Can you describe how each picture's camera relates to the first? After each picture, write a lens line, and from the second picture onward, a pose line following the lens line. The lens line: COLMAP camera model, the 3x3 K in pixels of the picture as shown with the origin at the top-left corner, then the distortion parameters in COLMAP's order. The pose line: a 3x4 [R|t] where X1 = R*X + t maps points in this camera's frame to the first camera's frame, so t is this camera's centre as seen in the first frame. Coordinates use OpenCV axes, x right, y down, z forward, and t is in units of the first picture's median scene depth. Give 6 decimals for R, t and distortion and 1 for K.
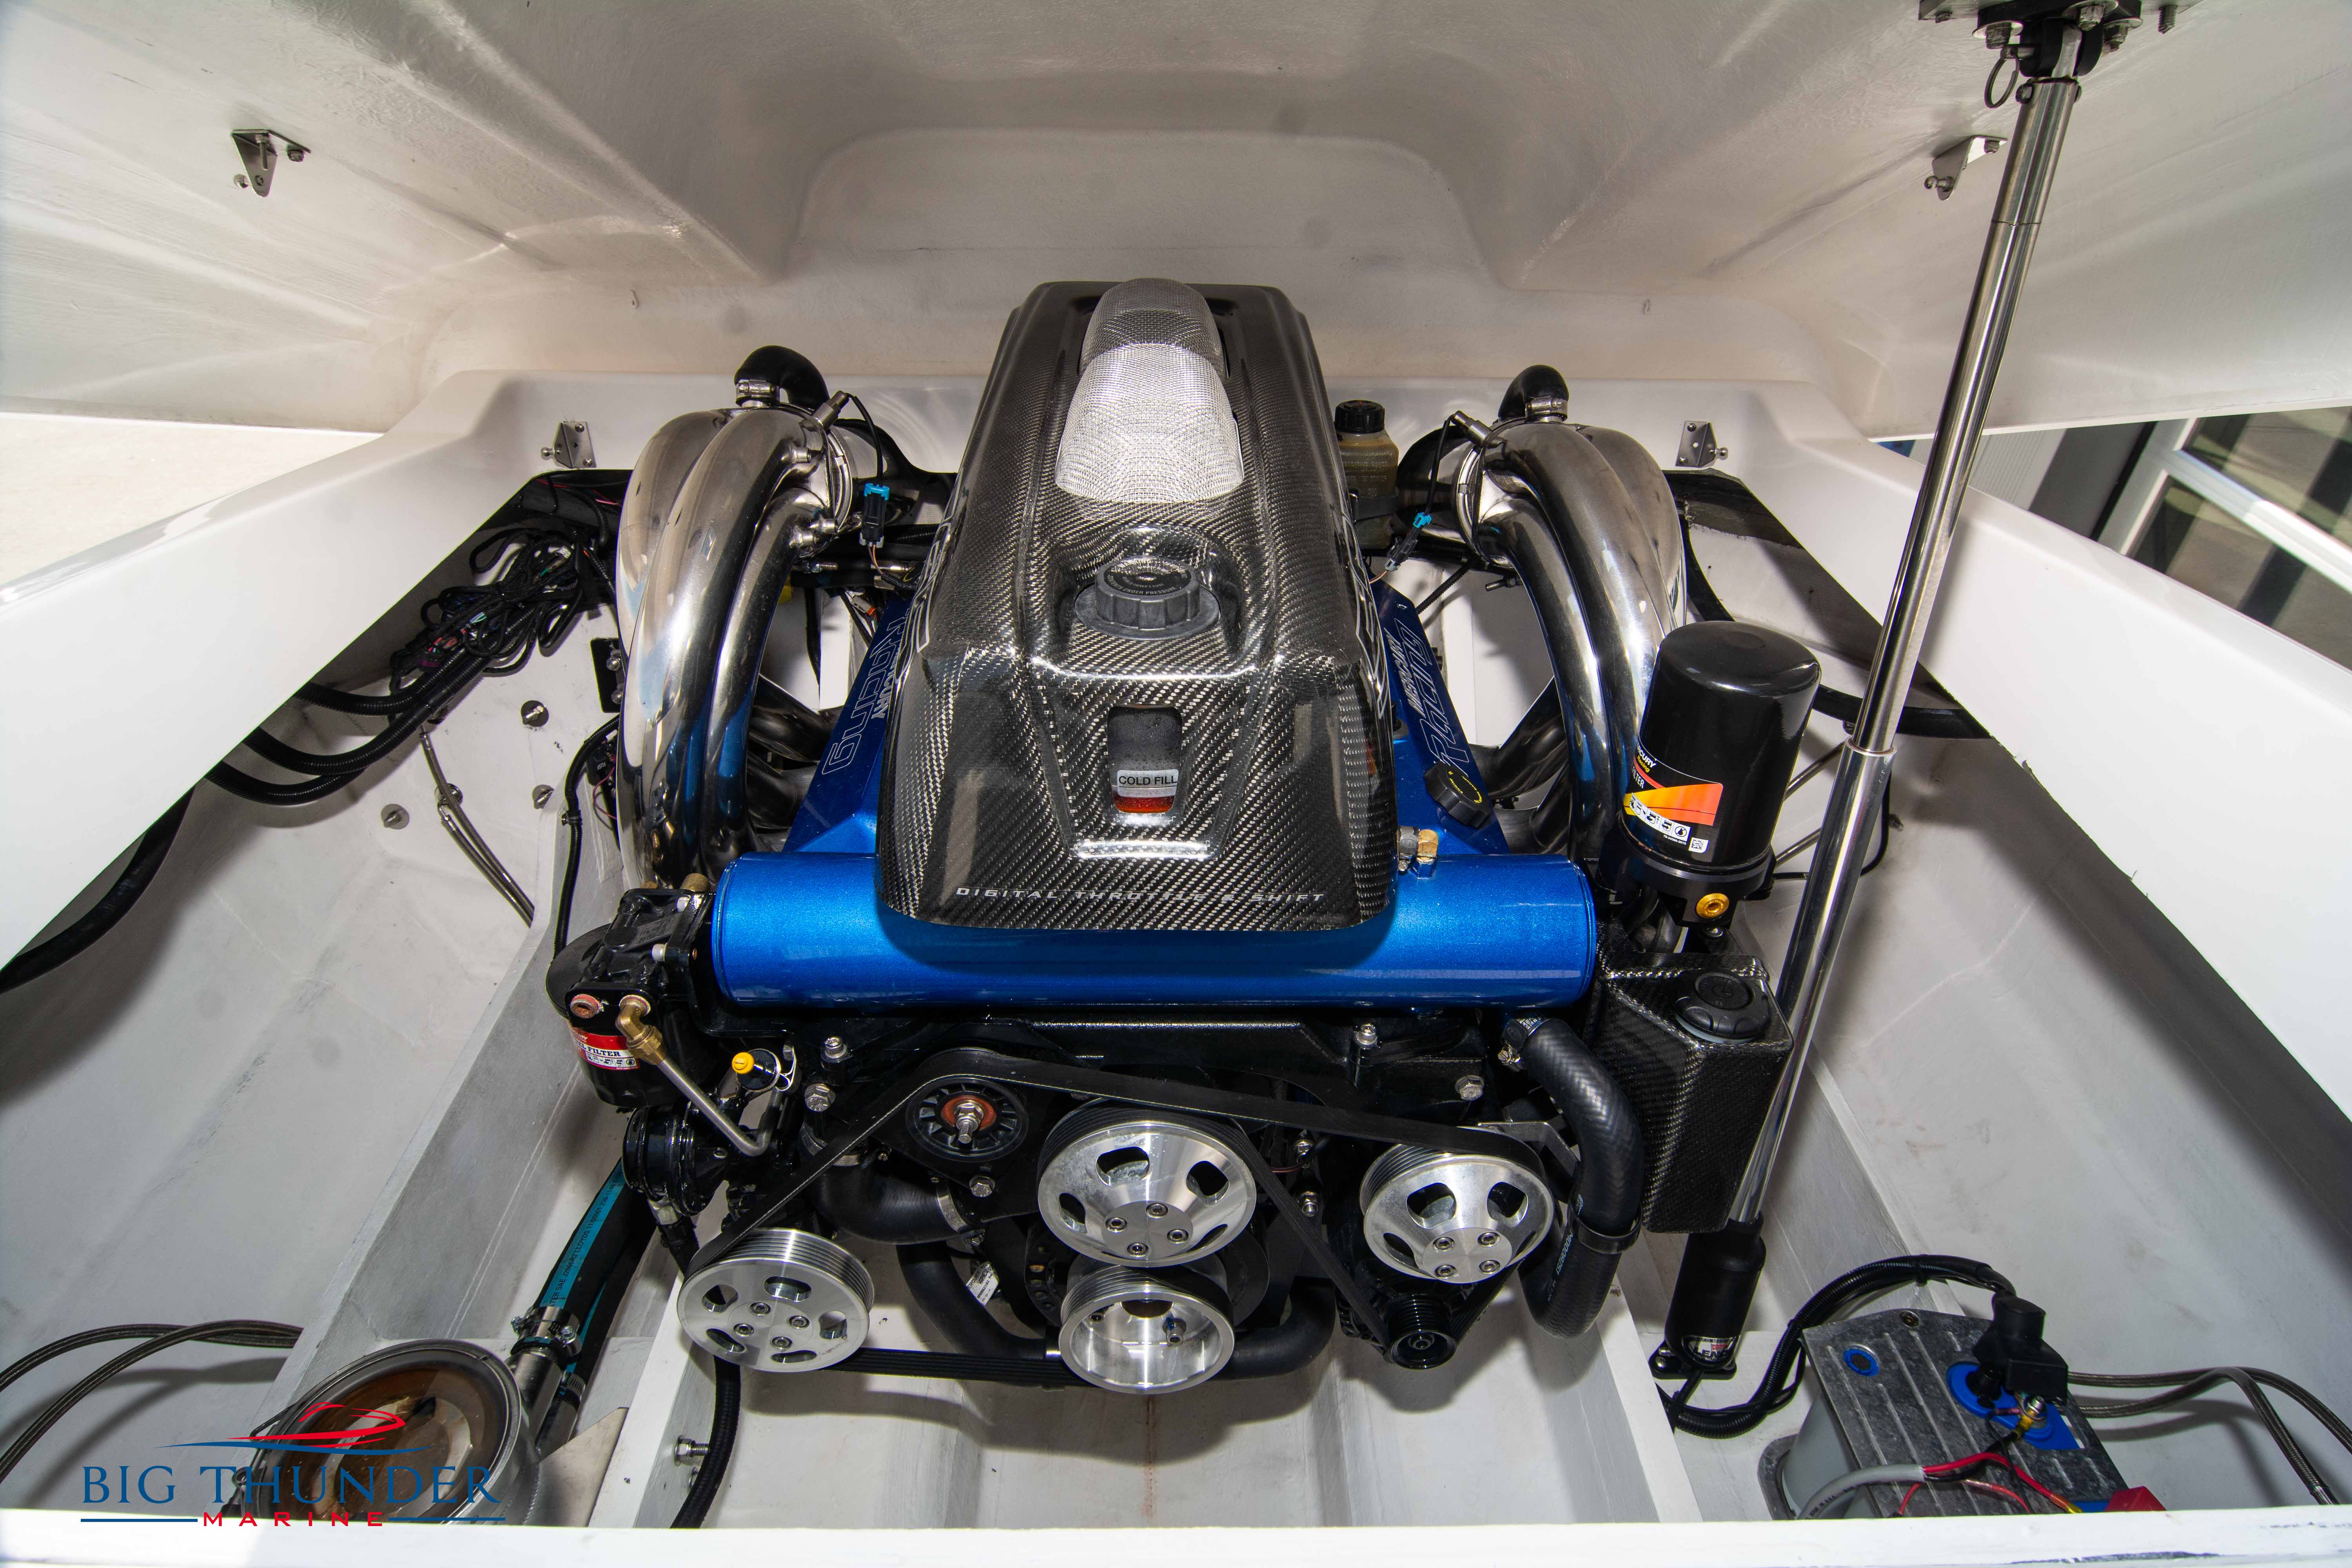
lens RADIAL K [[1254.2, 0, 1183.3], [0, 1254.2, 787.4], [0, 0, 1]] dist [-0.010701, -0.008518]
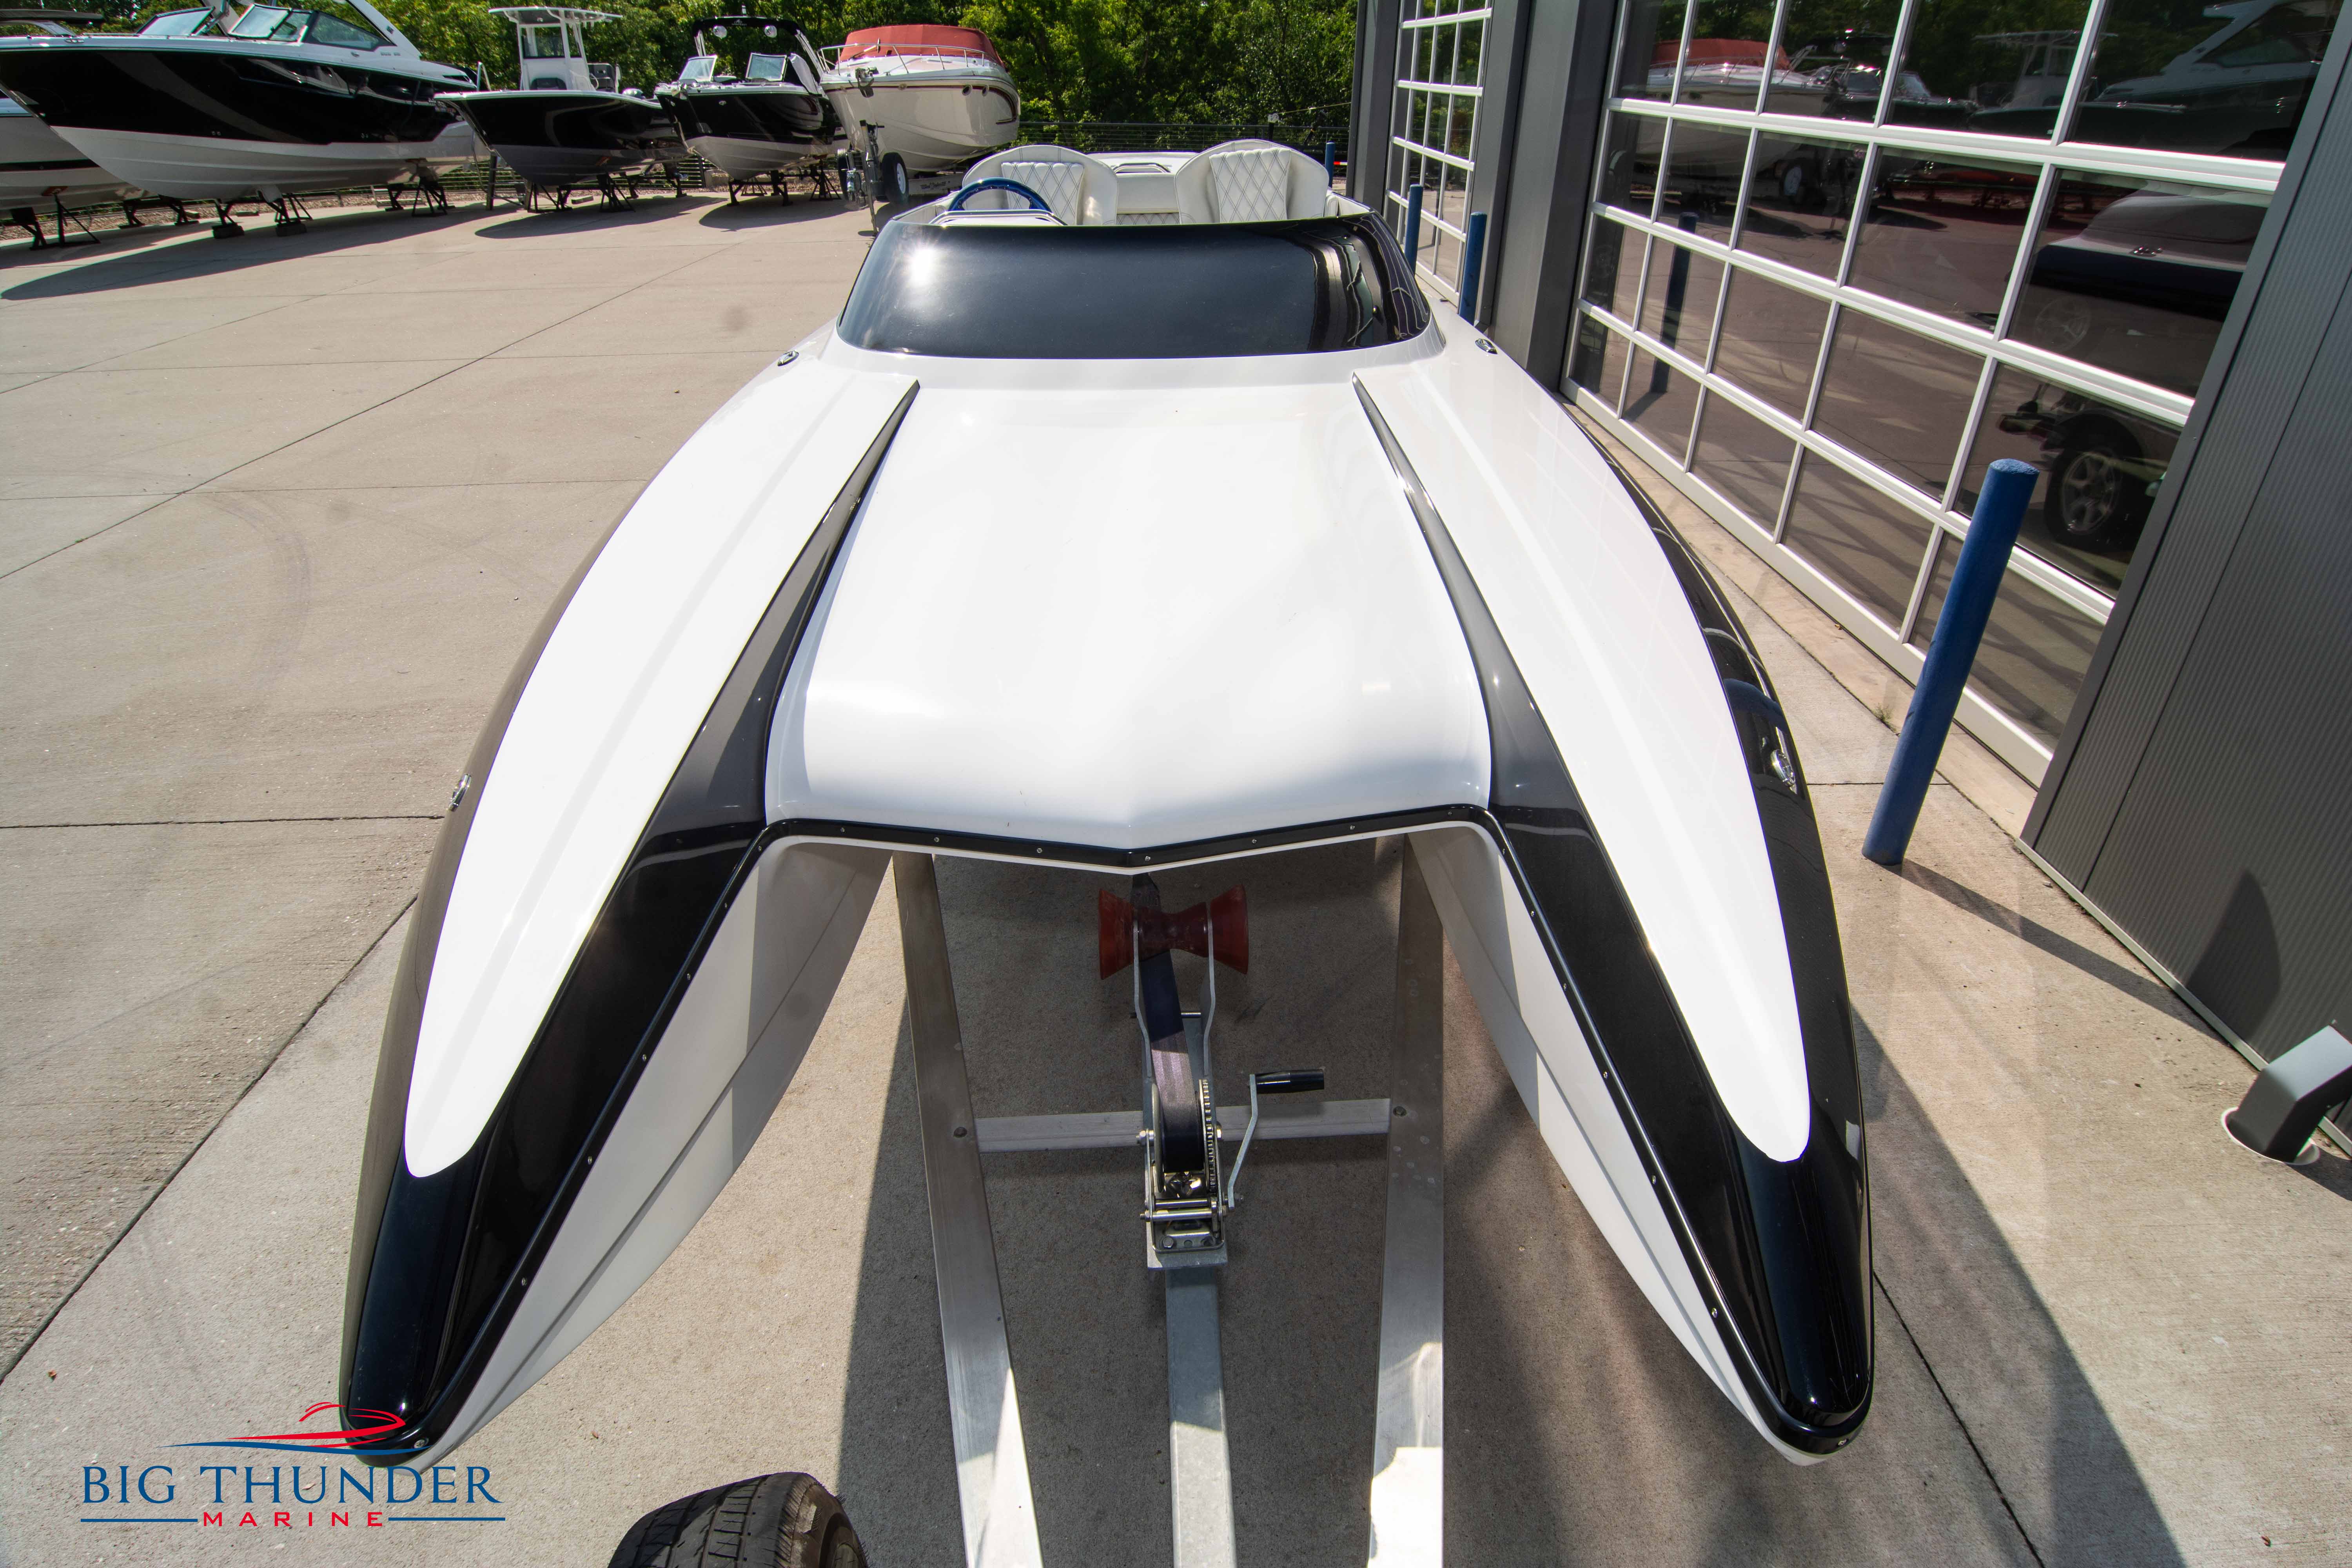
lens RADIAL K [[1258.1, 0, 1183.7], [0, 1258.1, 784.5], [0, 0, 1]] dist [-0.014757, -0.009824]
pose [[0.999488, -0.029639, -0.012015, 0.124797], [0.028054, 0.992907, -0.115540, 3.036356], [0.015354, 0.115144, 0.993230, -4.318858]]
